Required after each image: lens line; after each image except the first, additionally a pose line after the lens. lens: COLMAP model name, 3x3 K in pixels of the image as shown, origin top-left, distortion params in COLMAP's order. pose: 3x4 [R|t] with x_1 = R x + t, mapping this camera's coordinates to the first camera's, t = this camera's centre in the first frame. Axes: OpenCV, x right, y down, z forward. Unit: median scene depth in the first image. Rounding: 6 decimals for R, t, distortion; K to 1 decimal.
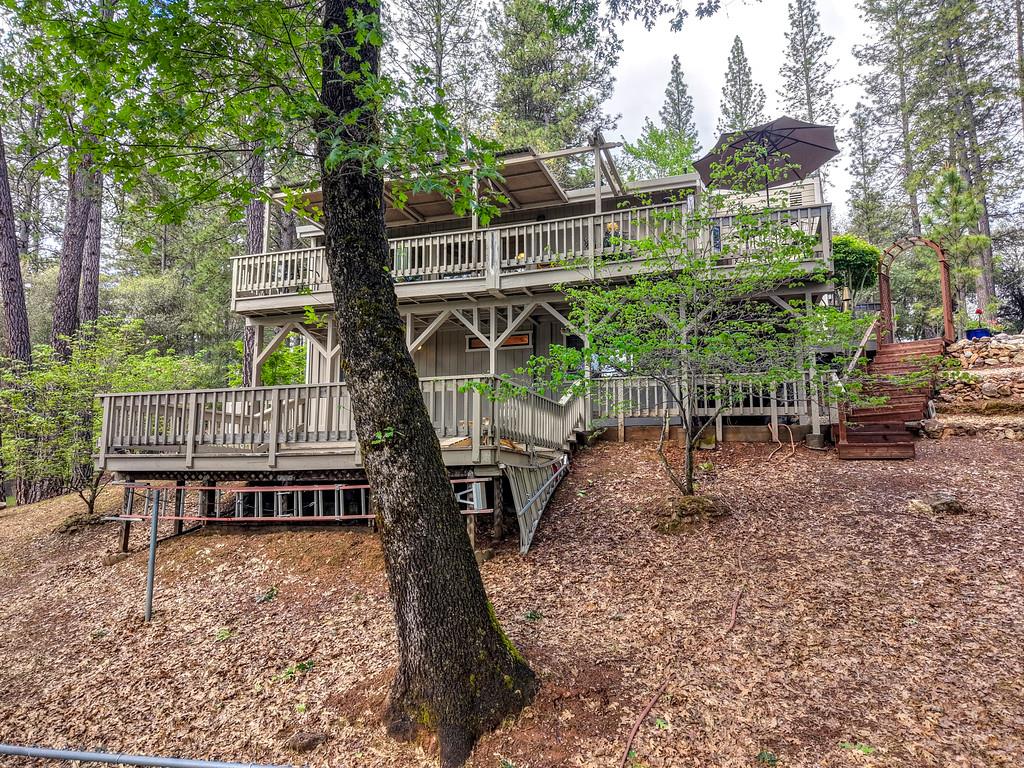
lens RADIAL K [[690.2, 0, 512.0], [0, 690.2, 384.0], [0, 0, 1]] dist [0.004369, -0.000997]
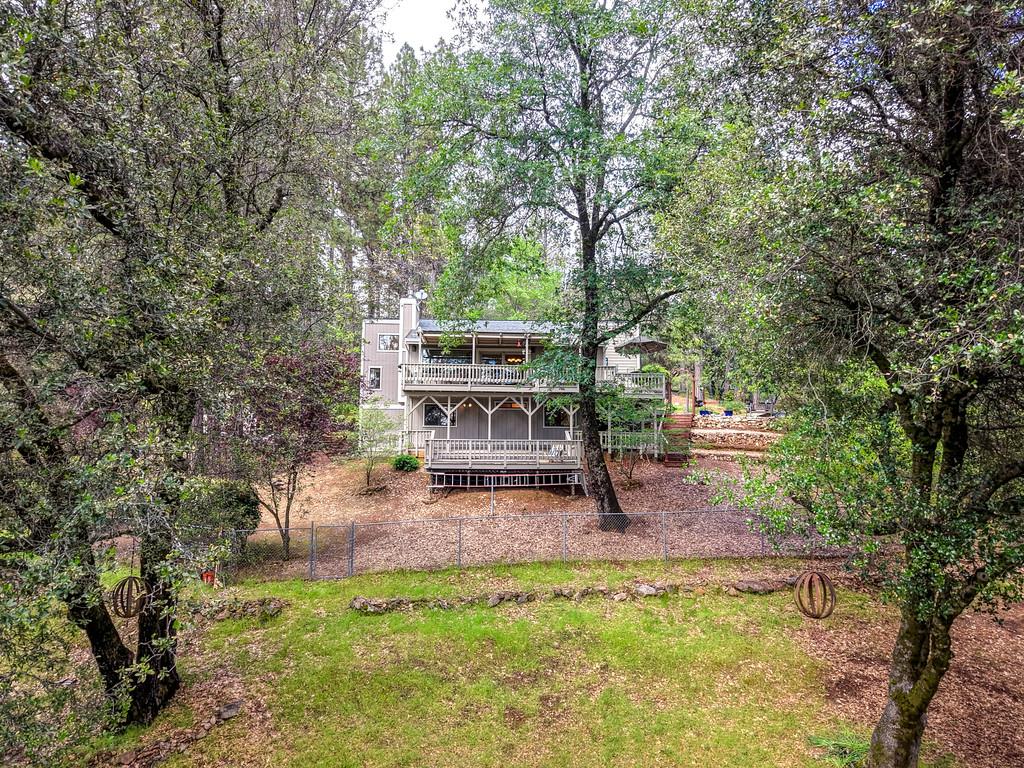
lens RADIAL K [[668.3, 0, 512.0], [0, 668.3, 384.0], [0, 0, 1]] dist [0.095556, -0.000265]
pose [[0.936950, 0.053700, 0.345312, -0.907413], [-0.059234, 0.998229, 0.005485, -0.173224], [-0.344406, -0.025593, 0.938472, -1.141260]]
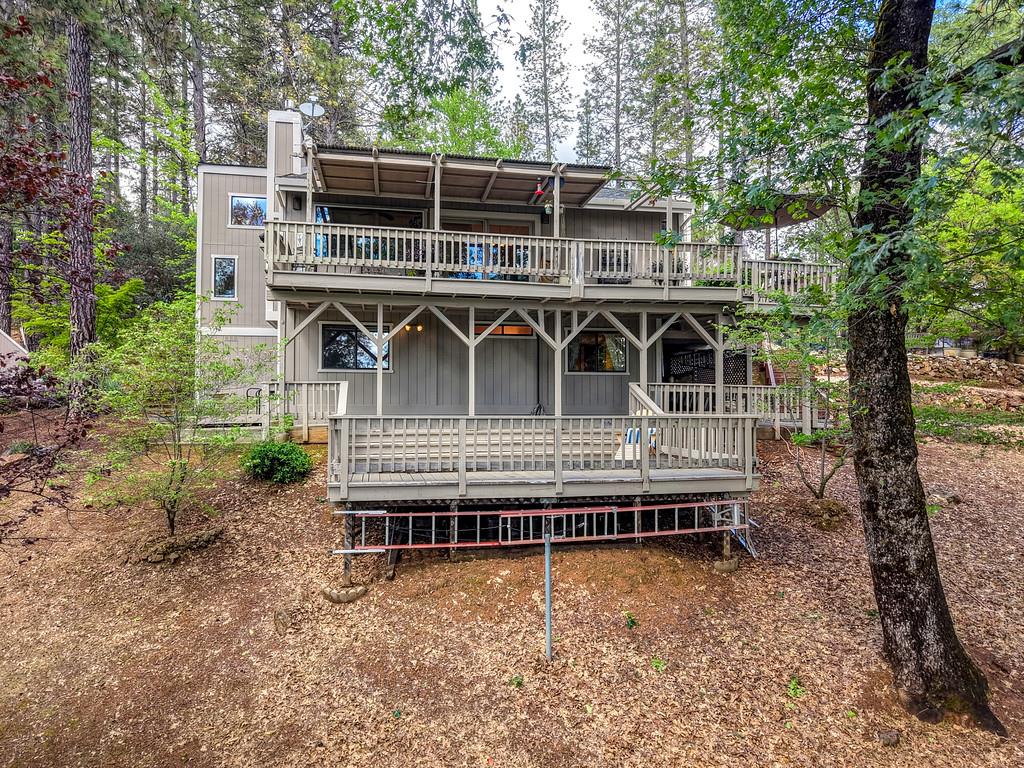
lens RADIAL K [[690.2, 0, 512.0], [0, 690.2, 384.0], [0, 0, 1]] dist [0.004369, -0.000997]
pose [[0.876696, 0.022590, 0.480514, -0.630657], [-0.073395, 0.993483, 0.087203, -0.090546], [-0.475413, -0.111718, 0.872641, 0.099294]]
